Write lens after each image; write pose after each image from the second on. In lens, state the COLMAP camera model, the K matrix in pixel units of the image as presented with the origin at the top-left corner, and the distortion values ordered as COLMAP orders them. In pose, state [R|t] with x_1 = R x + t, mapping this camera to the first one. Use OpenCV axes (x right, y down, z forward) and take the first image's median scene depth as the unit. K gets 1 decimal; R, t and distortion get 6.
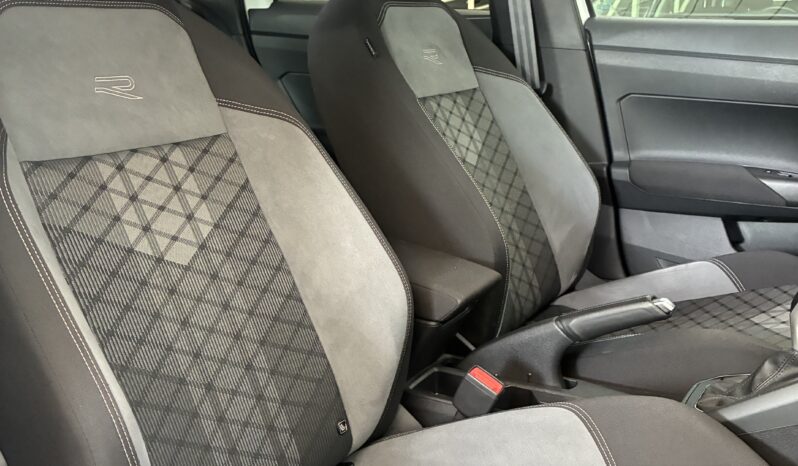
lens RADIAL K [[858.6, 0, 399.0], [0, 858.6, 233.0], [0, 0, 1]] dist [0.119797, -0.316450]
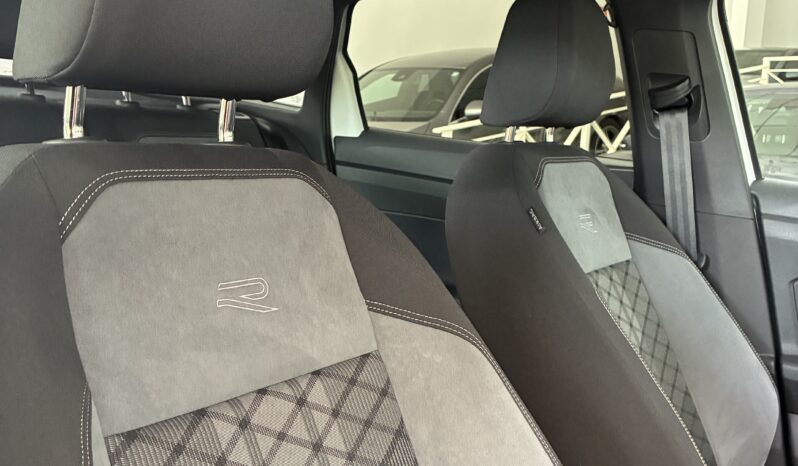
lens RADIAL K [[832.0, 0, 400.9], [0, 832.0, 220.8], [0, 0, 1]] dist [0.143076, -0.443440]
pose [[0.997987, 0.063382, 0.002105, -0.135310], [-0.062693, 0.991047, -0.117883, -0.101623], [-0.009558, 0.117514, 0.993025, 0.218443]]
